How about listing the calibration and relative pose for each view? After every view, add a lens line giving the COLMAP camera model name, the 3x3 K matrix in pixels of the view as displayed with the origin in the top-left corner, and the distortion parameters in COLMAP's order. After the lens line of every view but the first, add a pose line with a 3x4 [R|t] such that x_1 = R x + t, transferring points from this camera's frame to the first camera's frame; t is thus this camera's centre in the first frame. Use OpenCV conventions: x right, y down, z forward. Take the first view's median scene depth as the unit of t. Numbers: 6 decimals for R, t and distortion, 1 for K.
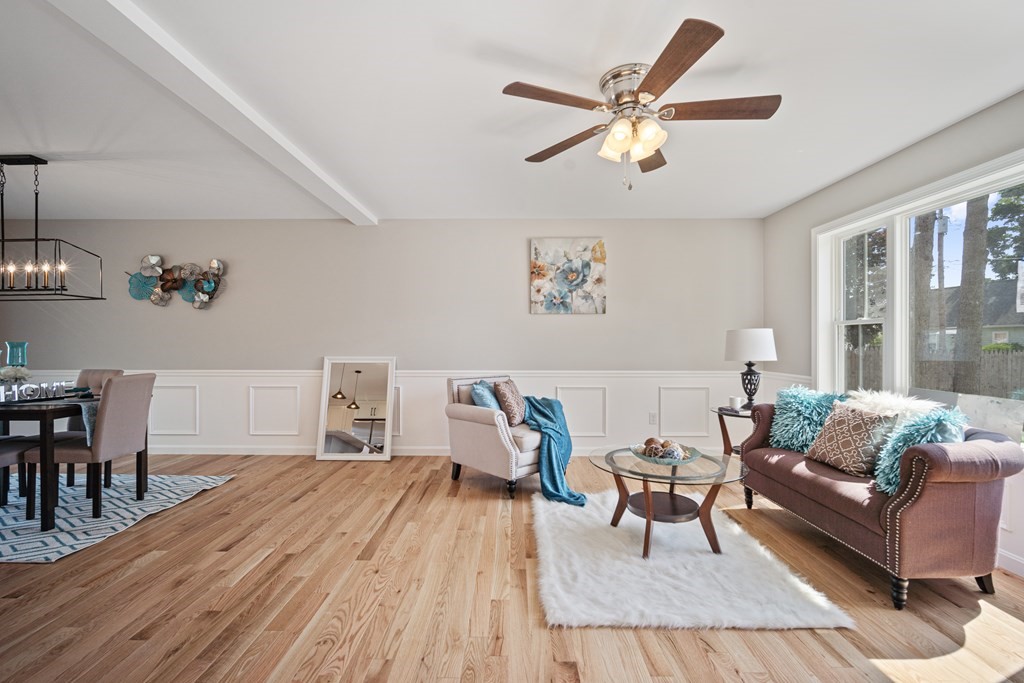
lens RADIAL K [[445.5, 0, 512.0], [0, 445.5, 341.5], [0, 0, 1]] dist [-0.004444, 0.000224]
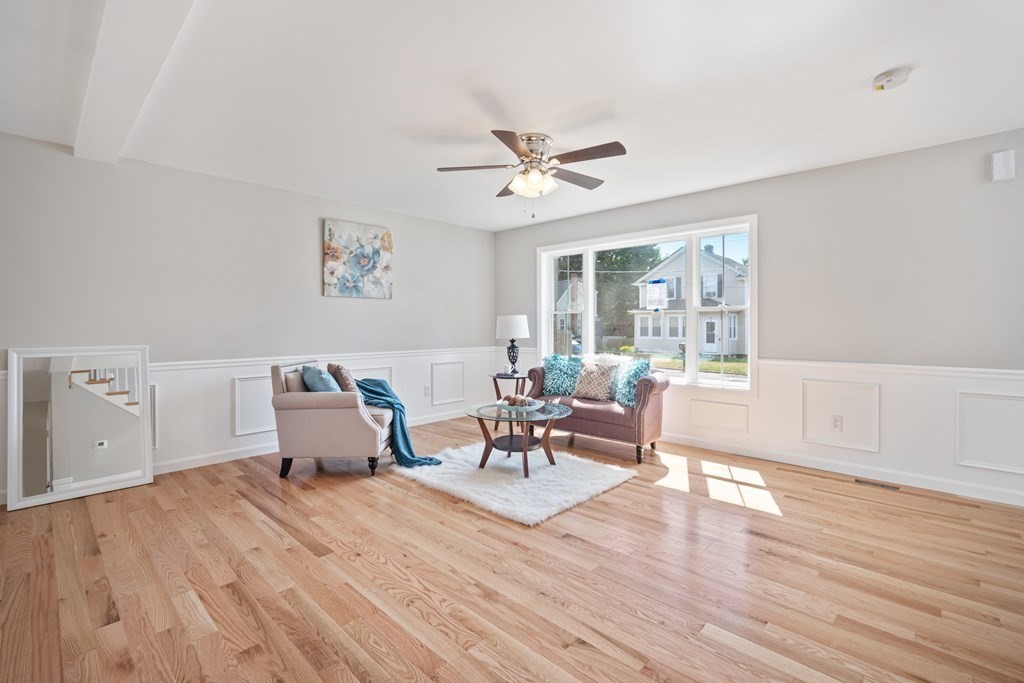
lens RADIAL K [[455.8, 0, 514.4], [0, 455.8, 324.9], [0, 0, 1]] dist [-0.000909, 0.000356]
pose [[0.682710, -0.002100, 0.730687, -0.529056], [0.001403, 0.999998, 0.001563, -0.000625], [-0.730688, -0.000042, 0.682711, 0.028466]]
